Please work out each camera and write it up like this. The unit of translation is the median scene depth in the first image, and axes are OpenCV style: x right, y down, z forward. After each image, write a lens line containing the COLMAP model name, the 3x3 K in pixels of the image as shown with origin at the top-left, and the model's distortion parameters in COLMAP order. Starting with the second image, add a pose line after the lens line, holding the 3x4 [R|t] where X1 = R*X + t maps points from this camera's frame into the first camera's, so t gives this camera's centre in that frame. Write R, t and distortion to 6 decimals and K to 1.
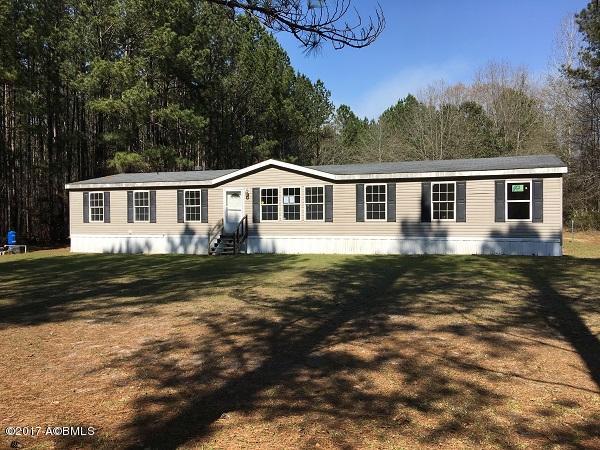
lens RADIAL K [[511.2, 0, 302.7], [0, 511.2, 224.5], [0, 0, 1]] dist [0.101937, -0.127472]
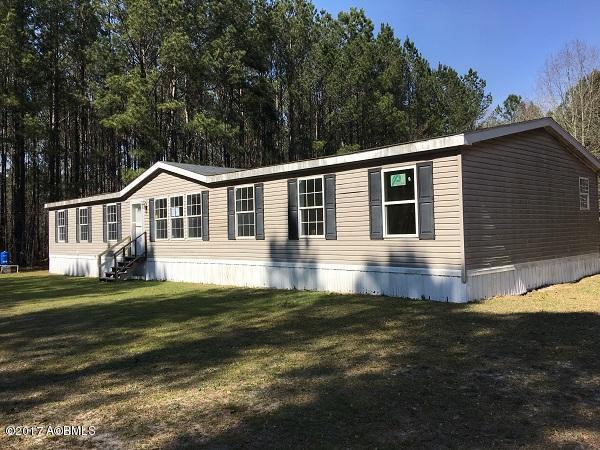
lens RADIAL K [[511.2, 0, 298.7], [0, 511.2, 221.5], [0, 0, 1]] dist [0.101937, -0.127472]
pose [[0.901818, -0.023611, -0.431470, 0.491492], [0.008872, 0.999307, -0.036142, -0.004402], [0.432024, 0.028766, 0.901403, 0.393616]]
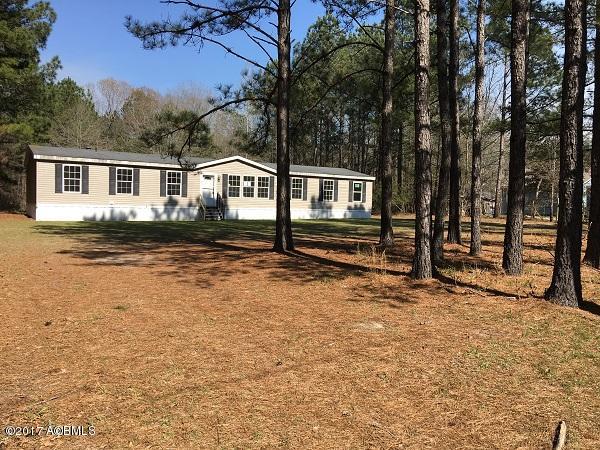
lens RADIAL K [[511.2, 0, 299.6], [0, 511.2, 223.7], [0, 0, 1]] dist [0.101937, -0.127472]
pose [[0.610245, -0.005759, 0.792191, -1.168195], [-0.013457, 0.999754, 0.017634, 0.042077], [-0.792098, -0.021422, 0.610018, -0.049024]]
